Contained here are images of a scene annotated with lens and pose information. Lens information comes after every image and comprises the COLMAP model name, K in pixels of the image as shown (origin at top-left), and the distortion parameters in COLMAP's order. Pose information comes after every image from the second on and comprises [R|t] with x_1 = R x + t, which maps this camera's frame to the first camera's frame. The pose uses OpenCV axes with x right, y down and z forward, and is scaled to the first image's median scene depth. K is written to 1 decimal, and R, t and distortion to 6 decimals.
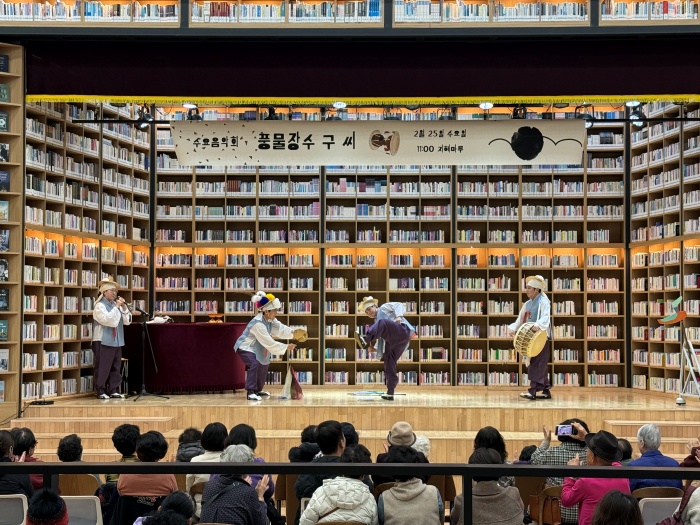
lens RADIAL K [[1148.1, 0, 348.3], [0, 1148.1, 267.6], [0, 0, 1]] dist [0.141123, 0.000000]
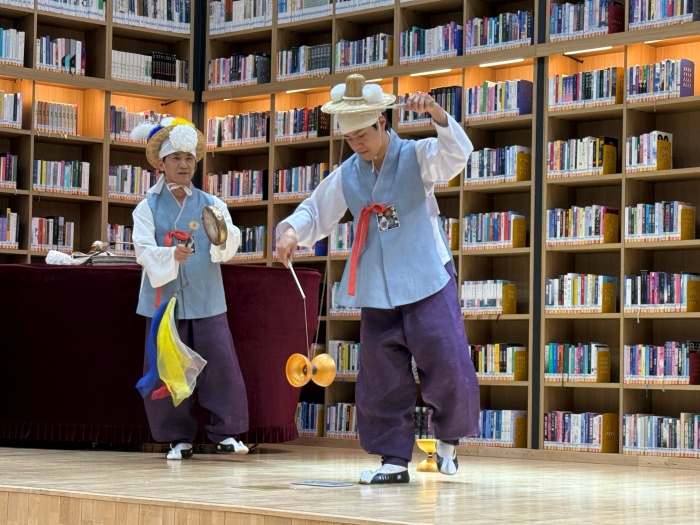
lens RADIAL K [[1681.1, 0, 349.1], [0, 1681.1, 262.8], [0, 0, 1]] dist [0.212313, 0.000000]
pose [[0.774021, -0.033853, -0.632254, 0.256917], [0.010114, 0.999103, -0.041114, 0.066229], [0.633079, 0.025428, 0.773670, 0.568979]]
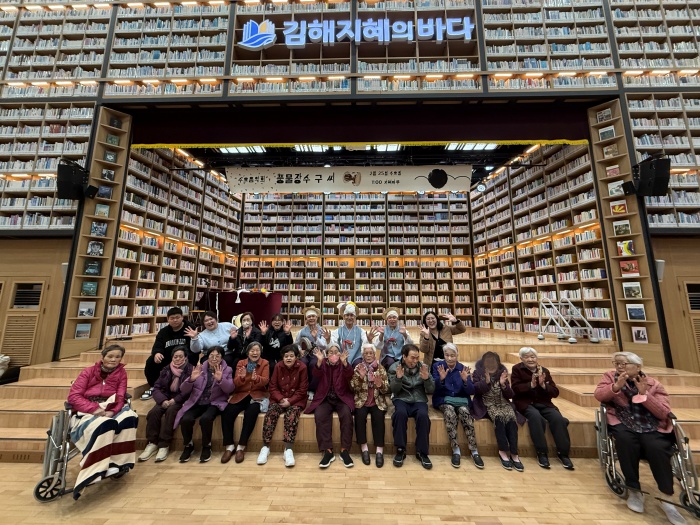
lens RADIAL K [[278.2, 0, 347.7], [0, 278.2, 262.0], [0, 0, 1]] dist [0.001384, -0.000346]
pose [[0.999990, 0.001641, 0.004272, 0.019761], [-0.001122, 0.992927, -0.118723, 0.049203], [-0.004437, 0.118717, 0.992918, 0.513851]]
